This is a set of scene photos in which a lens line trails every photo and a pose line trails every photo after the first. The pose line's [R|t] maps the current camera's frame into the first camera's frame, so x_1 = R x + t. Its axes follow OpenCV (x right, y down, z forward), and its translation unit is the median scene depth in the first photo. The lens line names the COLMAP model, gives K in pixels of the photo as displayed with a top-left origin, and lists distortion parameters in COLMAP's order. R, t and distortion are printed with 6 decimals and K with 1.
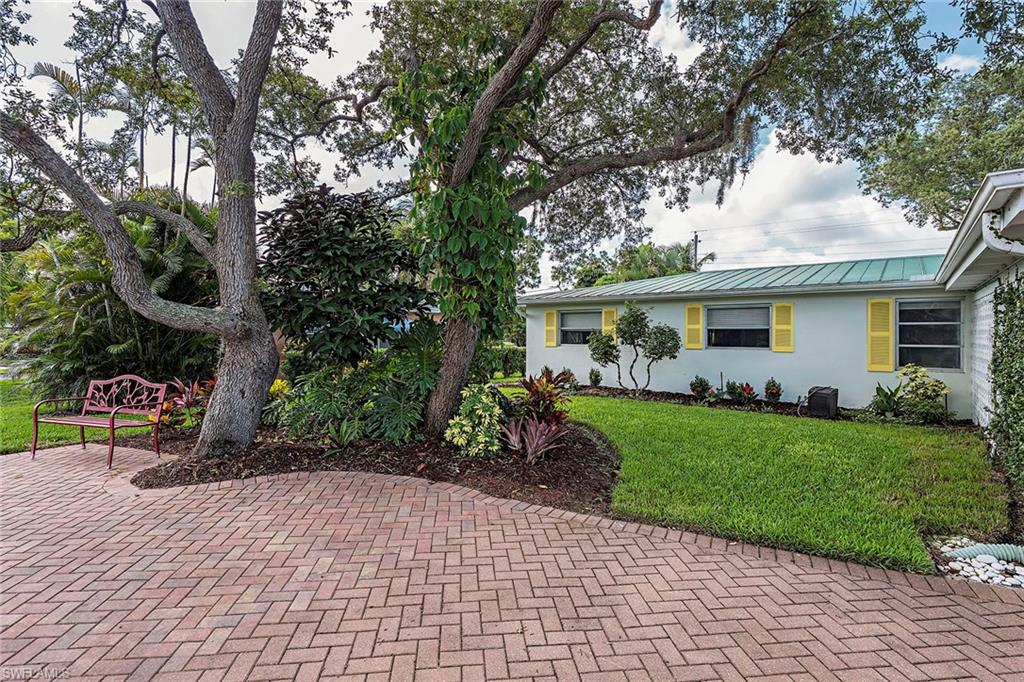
lens RADIAL K [[492.5, 0, 516.2], [0, 492.5, 327.1], [0, 0, 1]] dist [0.000461, -0.000245]
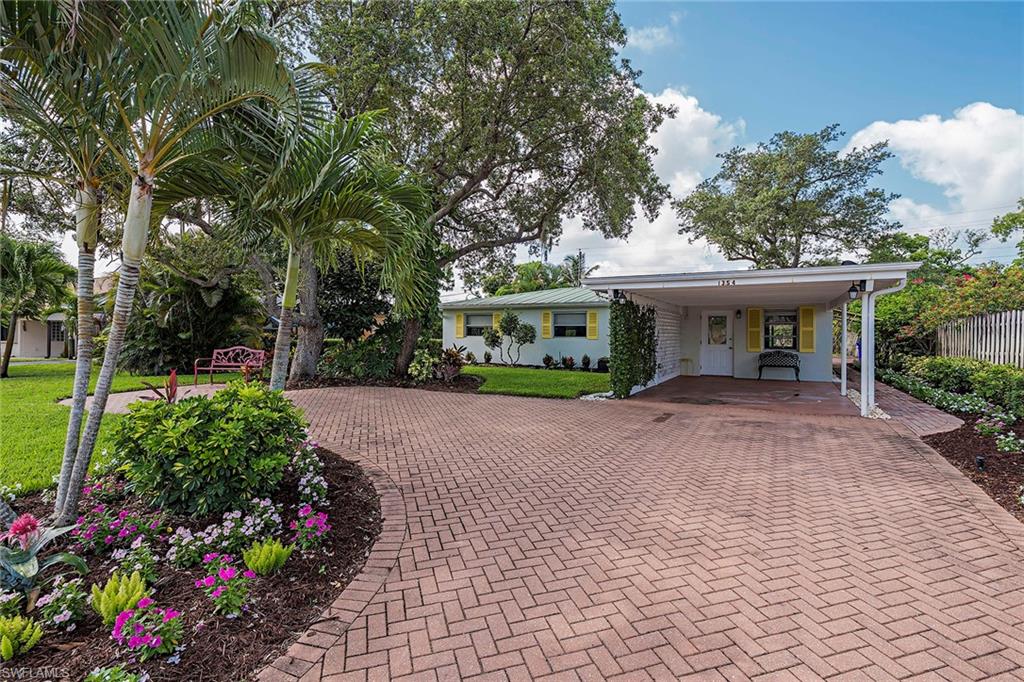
lens RADIAL K [[492.5, 0, 516.2], [0, 492.5, 327.1], [0, 0, 1]] dist [0.000461, -0.000245]
pose [[0.984973, 0.004566, 0.172648, -0.022955], [-0.004557, 0.999990, -0.000445, 0.009029], [-0.172649, -0.000348, 0.984983, -0.626819]]
